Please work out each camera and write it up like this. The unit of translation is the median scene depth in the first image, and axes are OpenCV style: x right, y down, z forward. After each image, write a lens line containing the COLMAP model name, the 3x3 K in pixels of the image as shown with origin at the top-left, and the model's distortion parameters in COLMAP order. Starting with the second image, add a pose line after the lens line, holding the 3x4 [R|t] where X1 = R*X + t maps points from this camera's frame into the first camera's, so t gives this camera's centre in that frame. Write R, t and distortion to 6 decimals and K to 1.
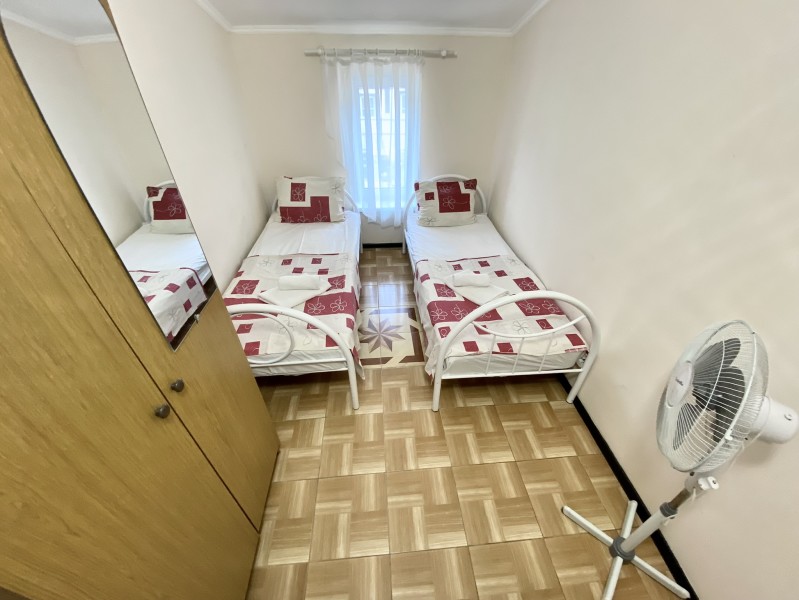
lens RADIAL K [[319.4, 0, 400.9], [0, 319.4, 294.5], [0, 0, 1]] dist [0.032115, -0.025658]
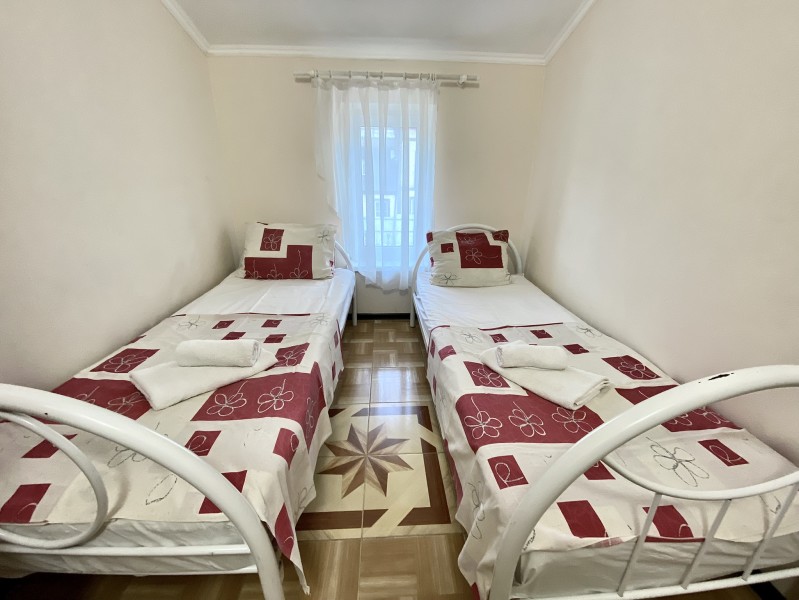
lens RADIAL K [[319.4, 0, 400.9], [0, 319.4, 294.5], [0, 0, 1]] dist [0.032115, -0.025658]
pose [[0.999461, 0.013418, -0.029966, 0.006317], [-0.021361, 0.958845, -0.283124, 0.012501], [0.024934, 0.283611, 0.958615, 0.374946]]
